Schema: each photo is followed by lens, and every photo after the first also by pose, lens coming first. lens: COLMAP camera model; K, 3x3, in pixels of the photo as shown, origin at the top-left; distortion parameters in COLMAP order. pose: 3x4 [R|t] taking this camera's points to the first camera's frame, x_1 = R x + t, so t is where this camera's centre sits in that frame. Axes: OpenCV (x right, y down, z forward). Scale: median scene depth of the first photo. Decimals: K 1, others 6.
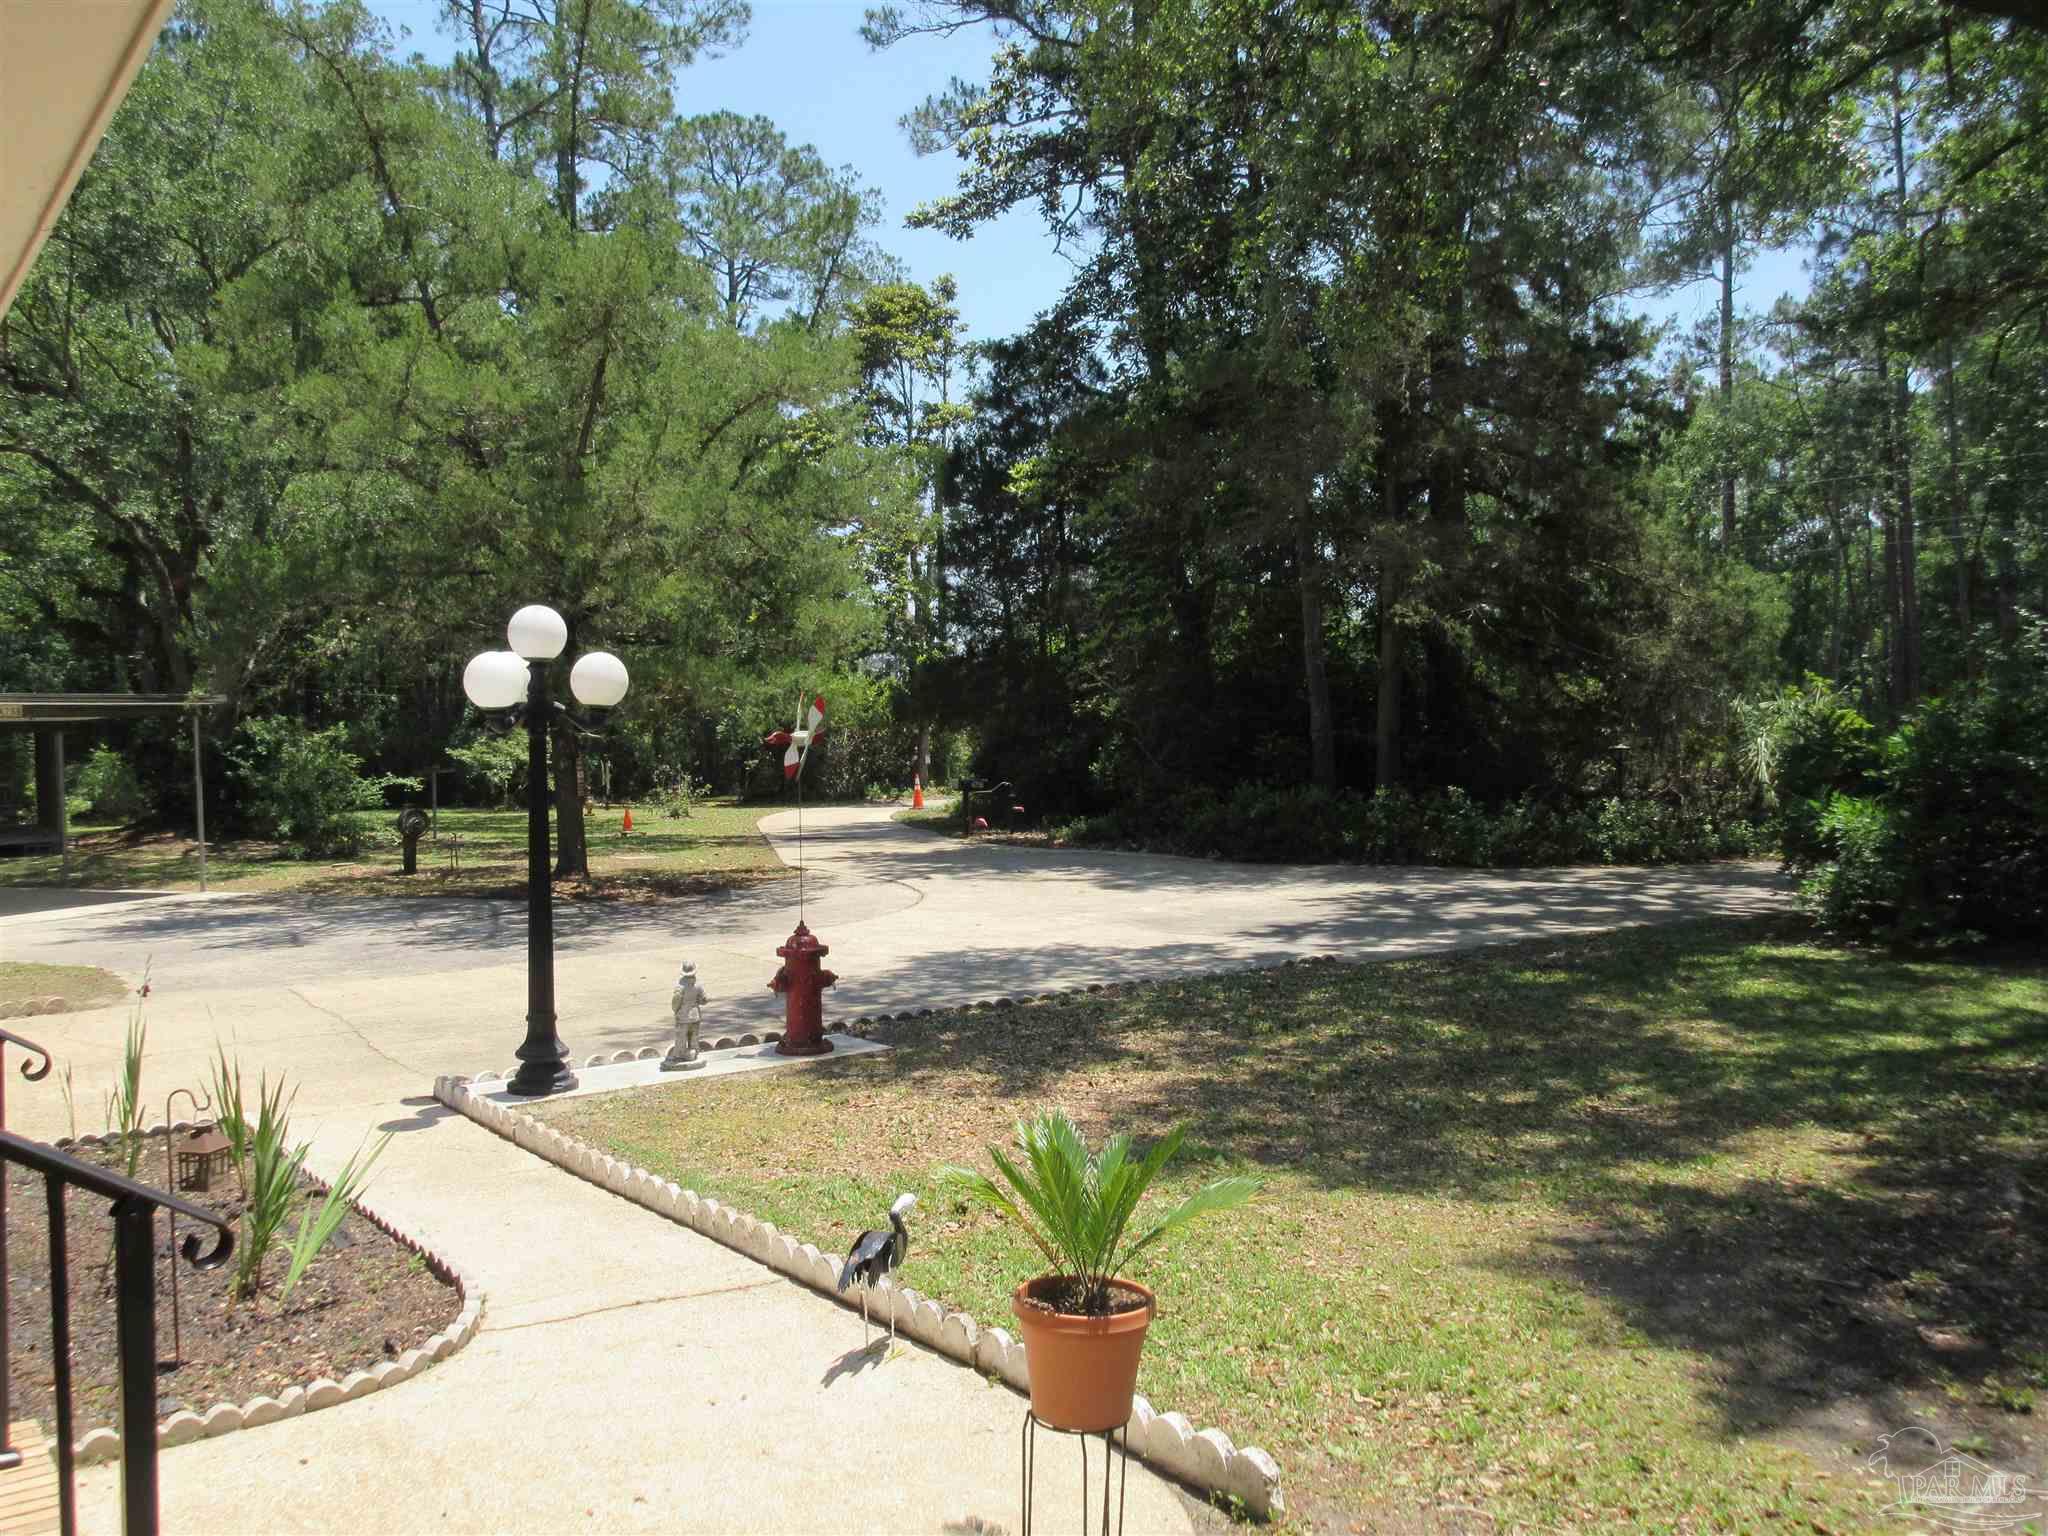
lens RADIAL K [[1718.8, 0, 1022.0], [0, 1718.8, 767.3], [0, 0, 1]] dist [-0.018875, -0.004653]
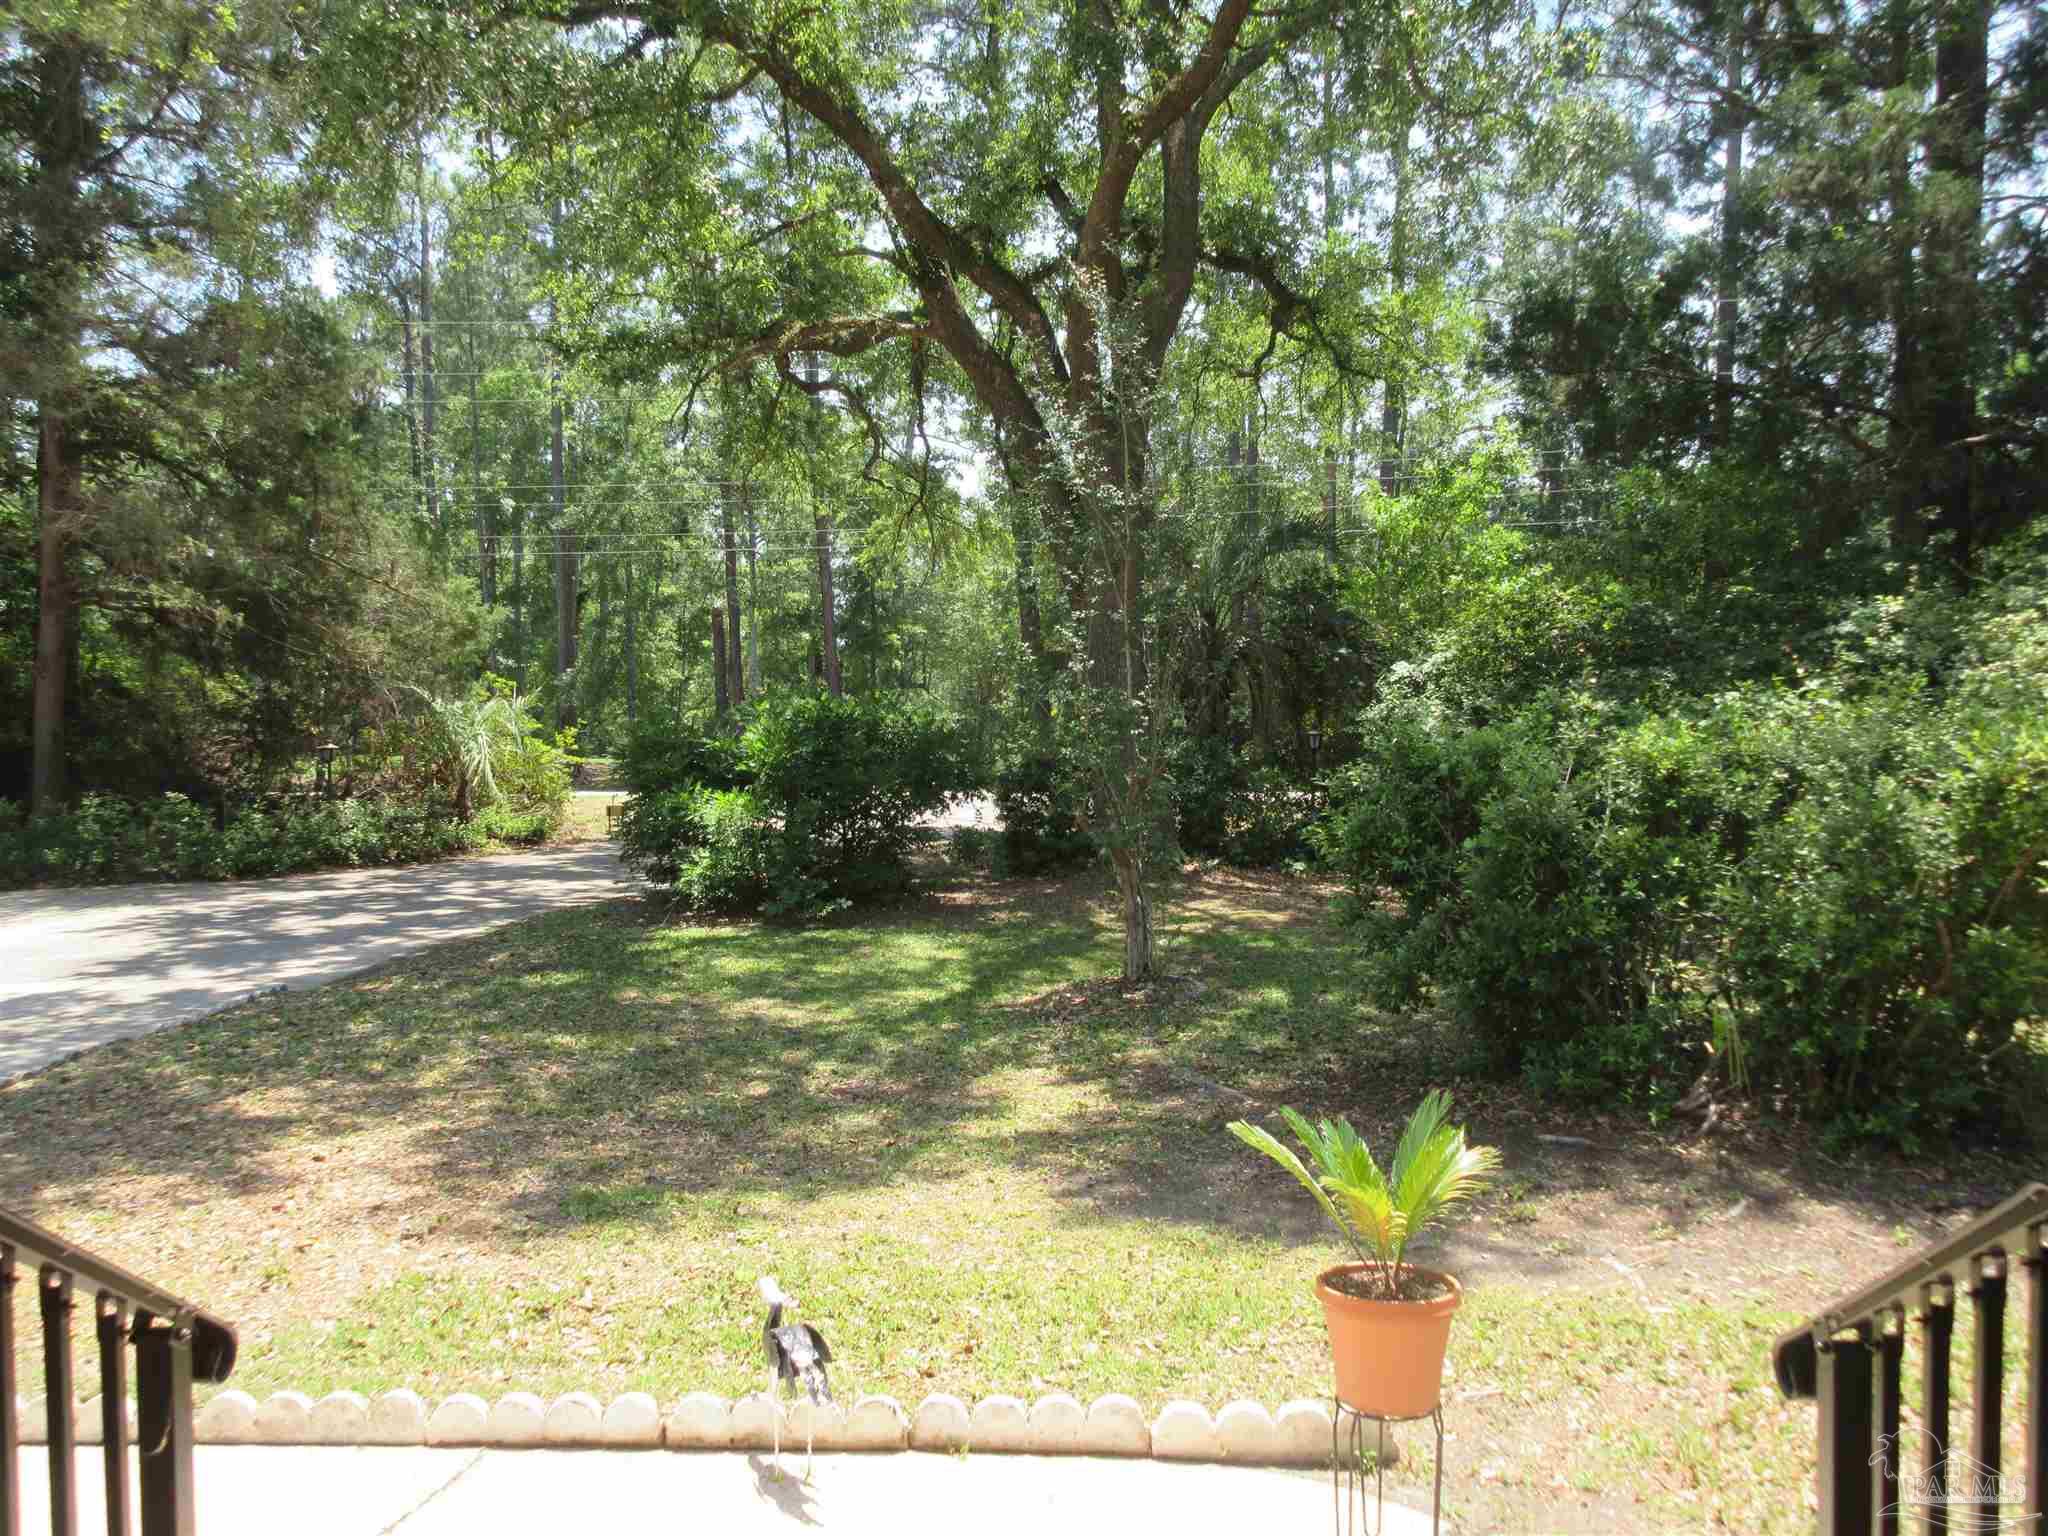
lens RADIAL K [[1718.8, 0, 1022.9], [0, 1718.8, 769.2], [0, 0, 1]] dist [-0.018875, -0.004653]
pose [[0.634762, -0.017574, 0.772508, -0.188075], [0.017518, 0.999812, 0.008351, -0.000474], [-0.772509, 0.008231, 0.634951, 0.114573]]
